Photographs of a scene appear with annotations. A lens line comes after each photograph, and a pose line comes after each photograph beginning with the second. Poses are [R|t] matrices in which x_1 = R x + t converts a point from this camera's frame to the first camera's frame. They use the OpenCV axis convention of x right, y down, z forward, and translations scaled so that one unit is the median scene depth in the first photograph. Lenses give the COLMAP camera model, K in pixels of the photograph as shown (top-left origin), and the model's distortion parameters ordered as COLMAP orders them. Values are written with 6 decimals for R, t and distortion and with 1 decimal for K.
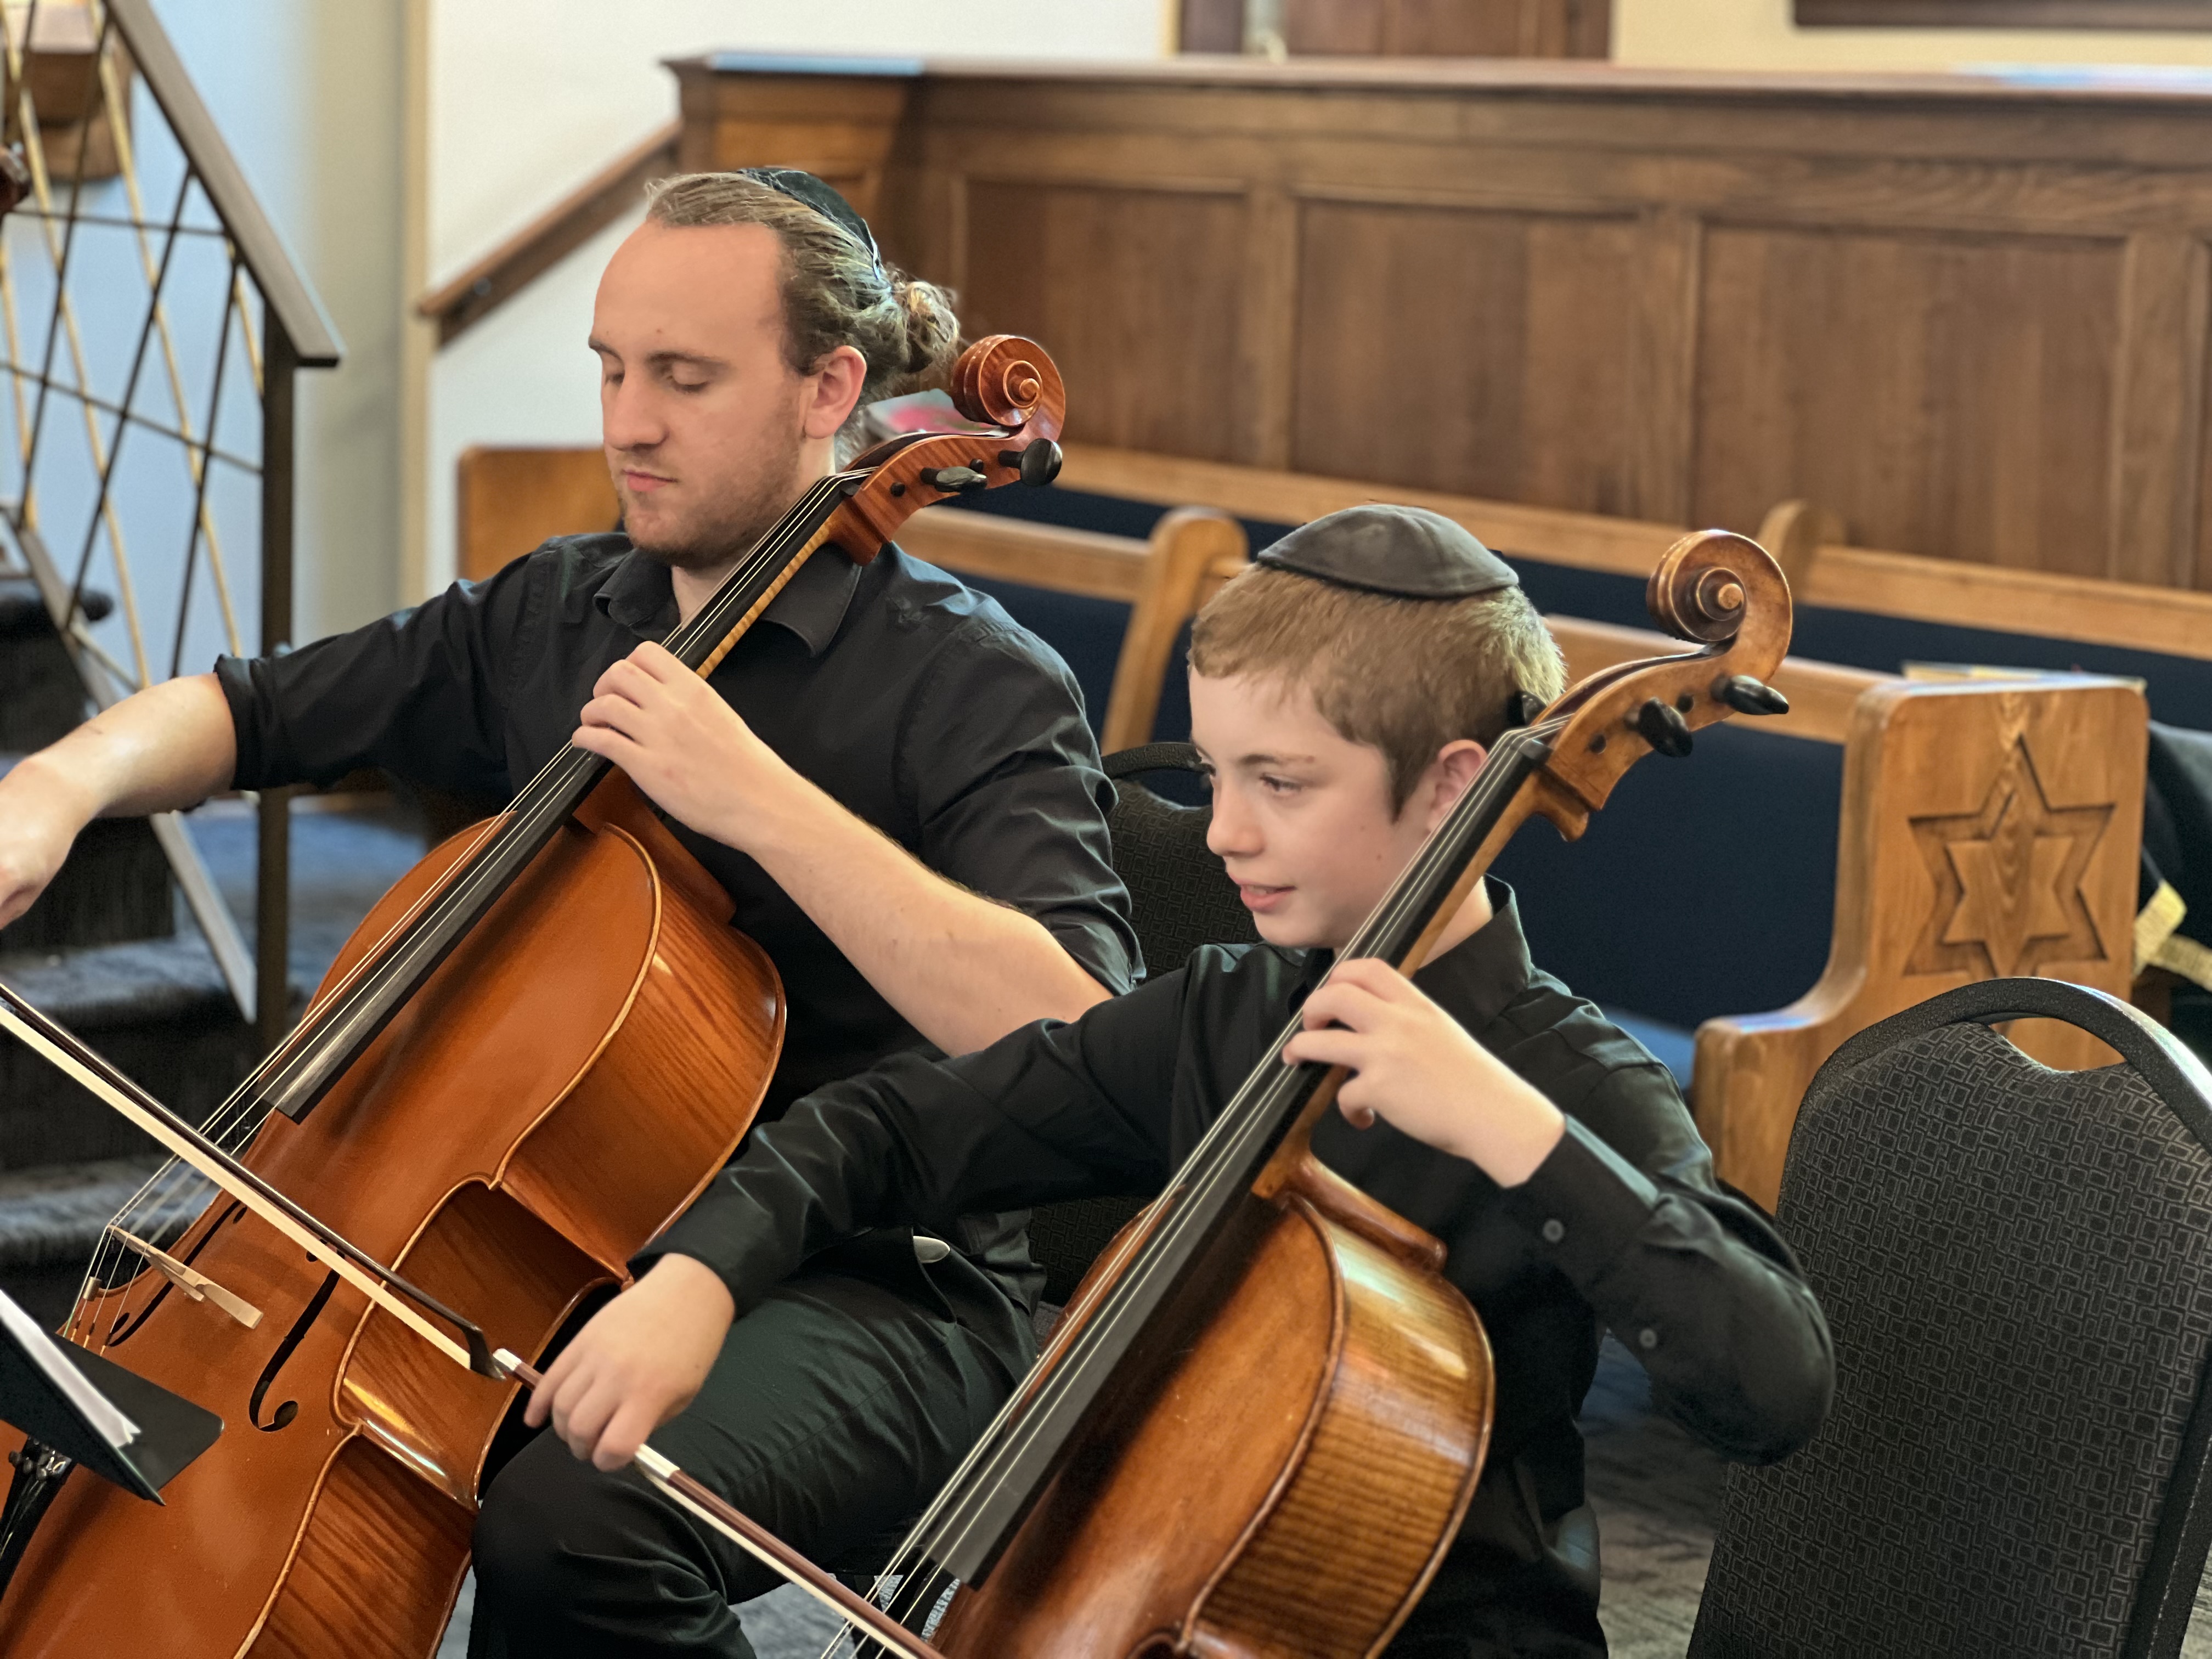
lens RADIAL K [[4930.4, 0, 1108.2], [0, 4930.4, 827.2], [0, 0, 1]] dist [0.134023, 0.000000]
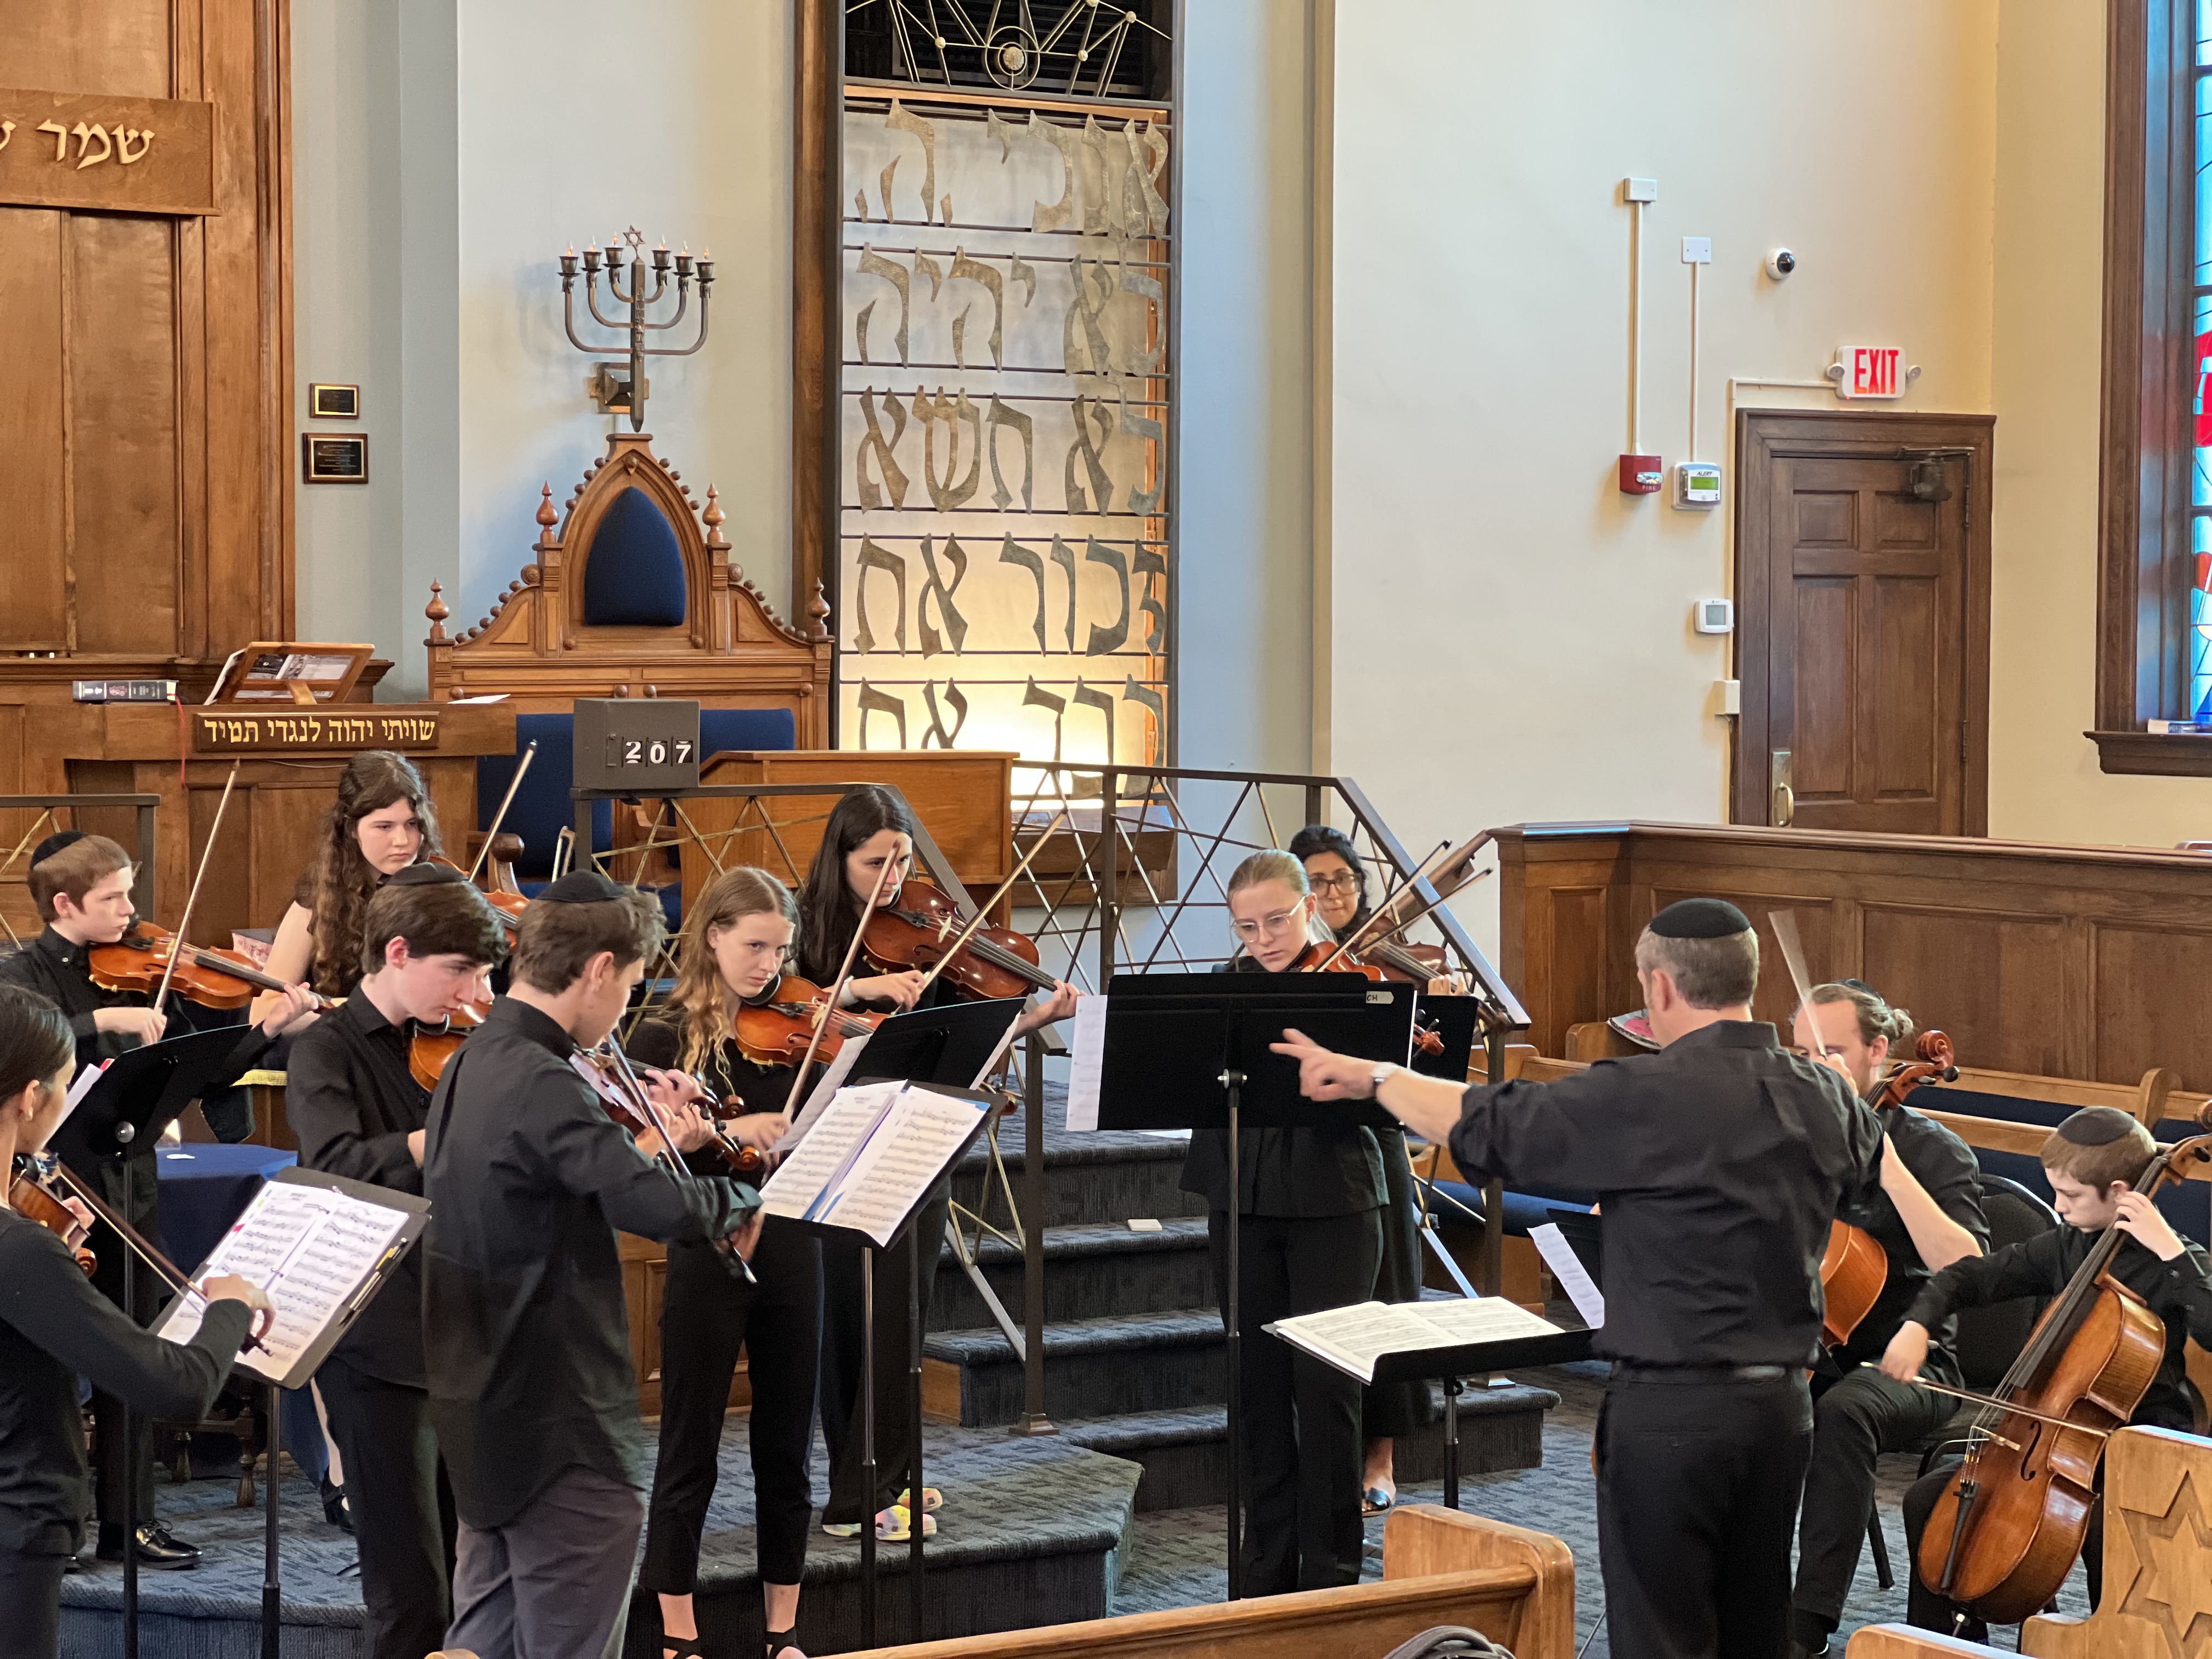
lens RADIAL K [[4930.4, 0, 1104.0], [0, 4930.4, 826.9], [0, 0, 1]] dist [0.134023, 0.000000]
pose [[0.999098, -0.021731, -0.036470, -0.210050], [0.017688, 0.994023, -0.107730, 0.045431], [0.038594, 0.106988, 0.993511, -1.014376]]
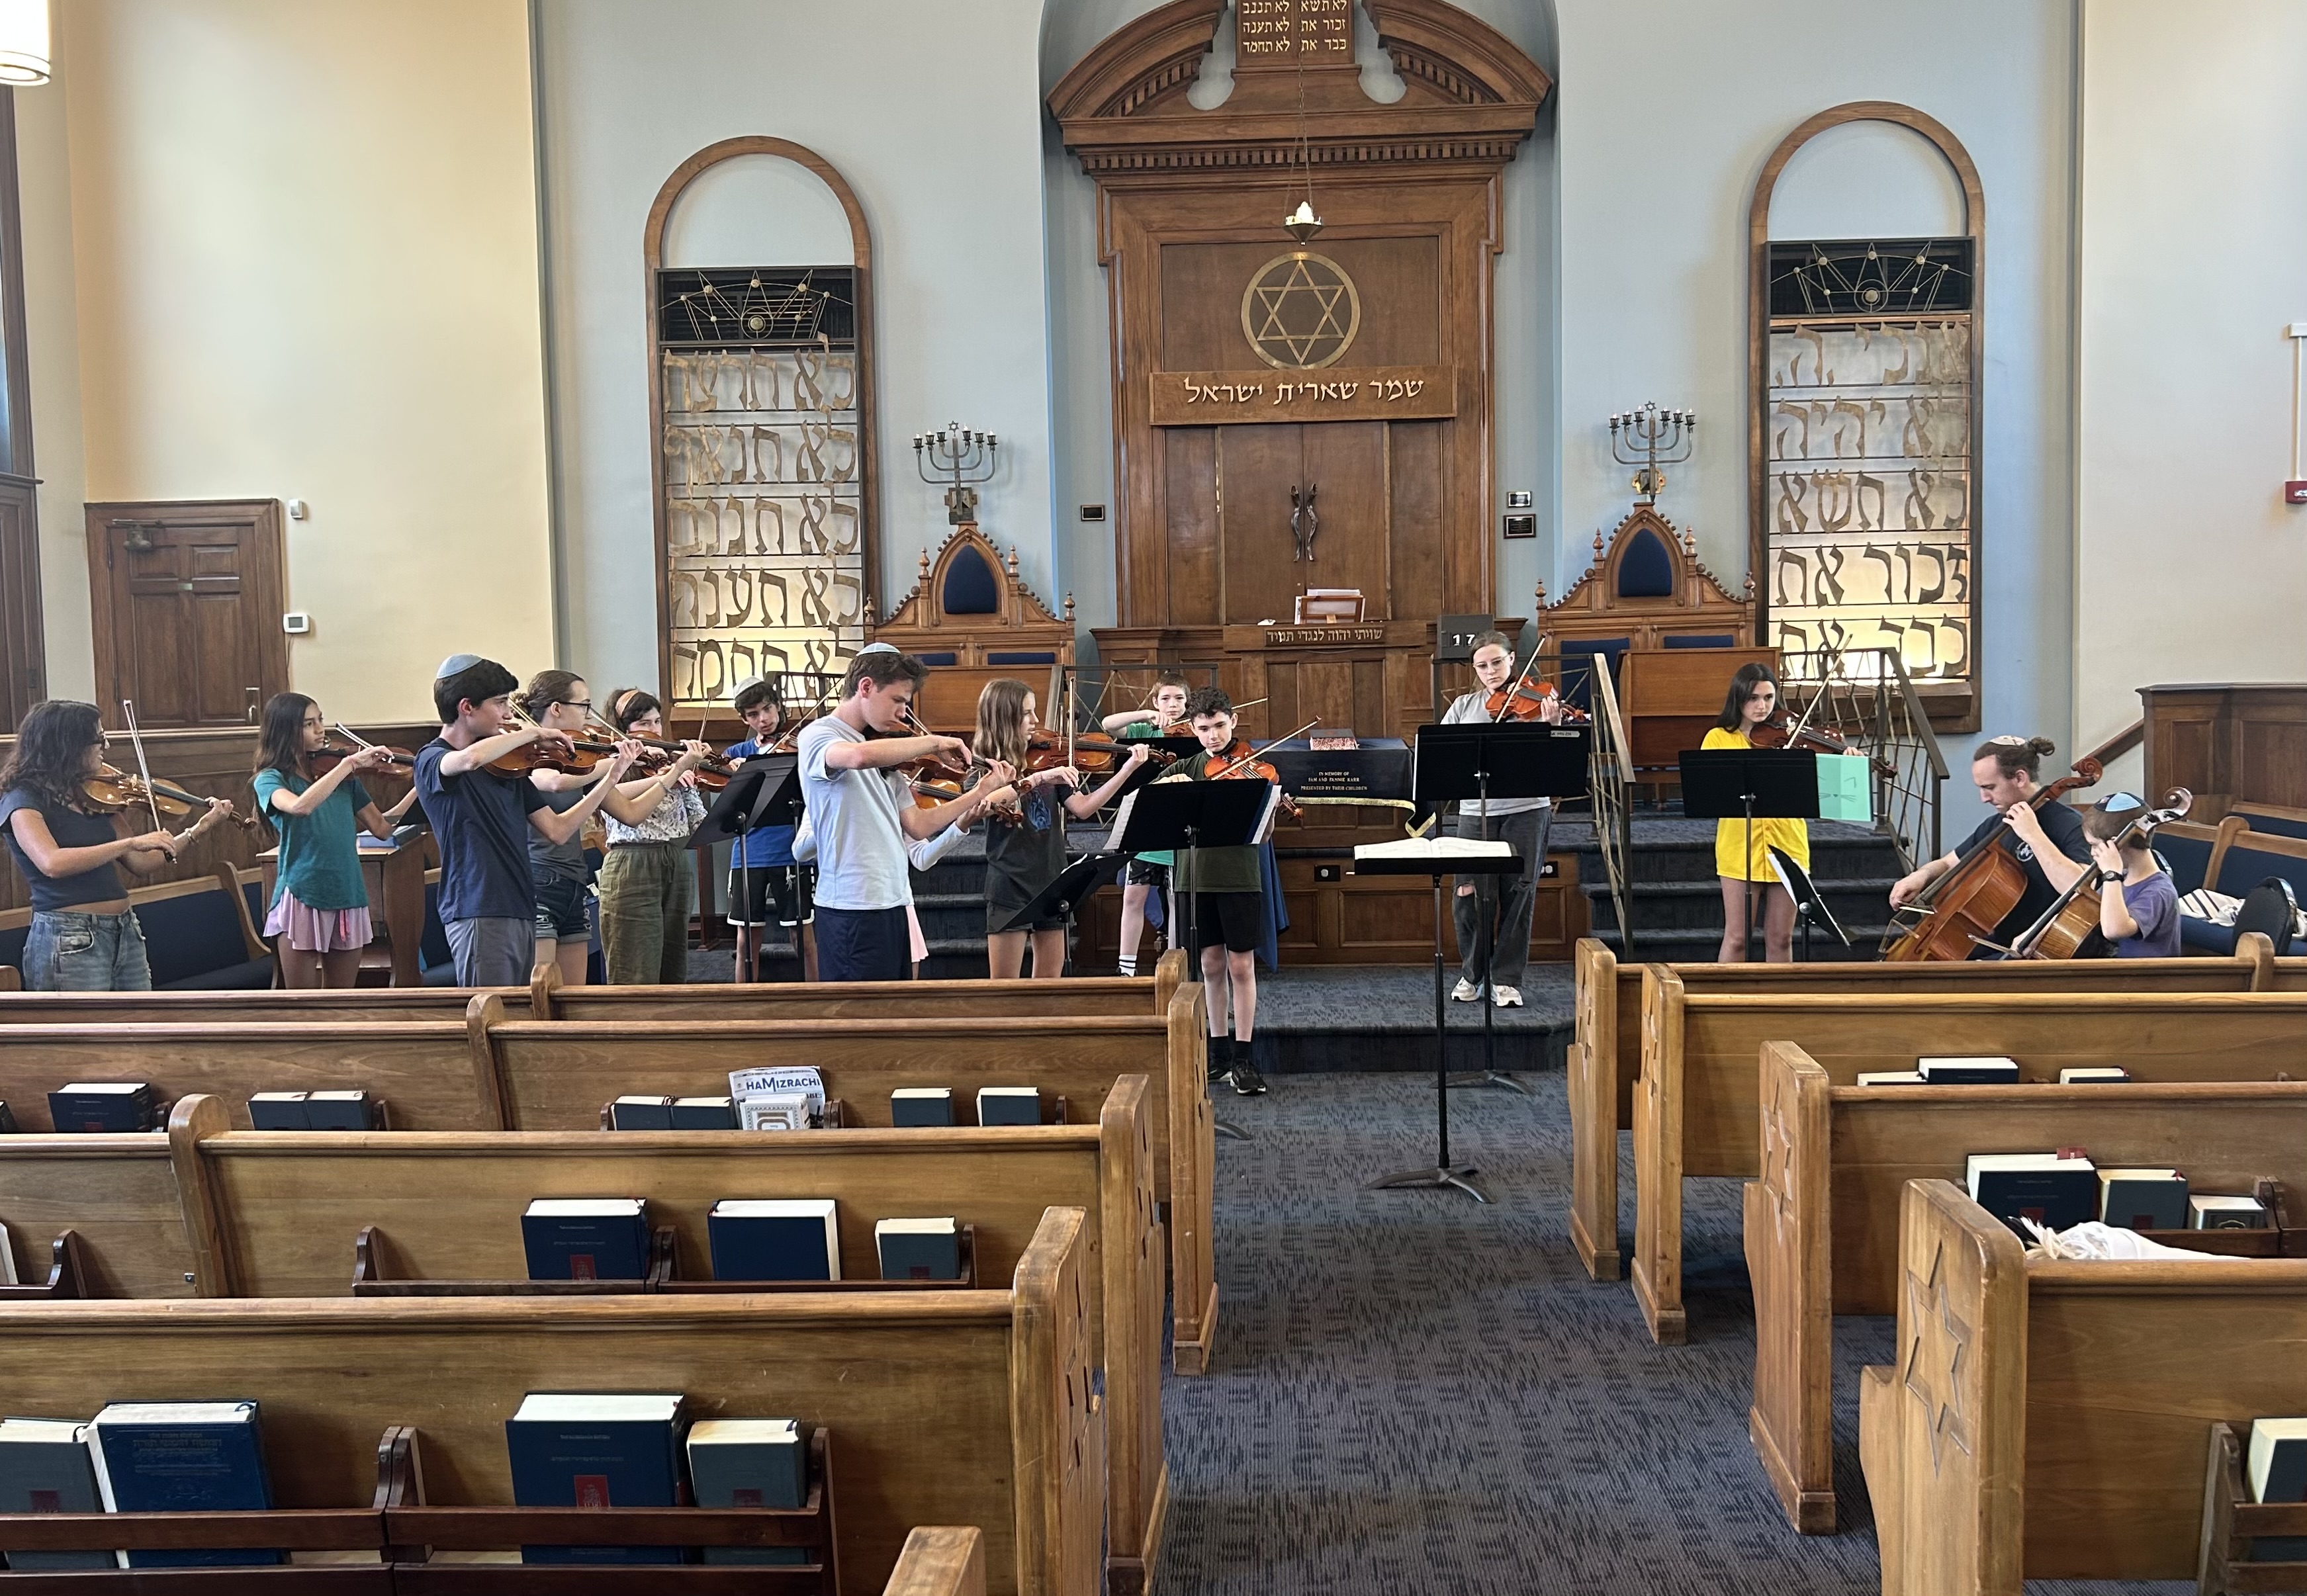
lens RADIAL K [[1854.8, 0, 1152.3], [0, 1854.8, 817.5], [0, 0, 1]] dist [0.003449, 0.002976]
pose [[0.791434, -0.003880, -0.611242, 0.182064], [-0.046316, 0.996724, -0.066296, 0.050845], [0.609497, 0.080780, 0.788662, -0.442860]]
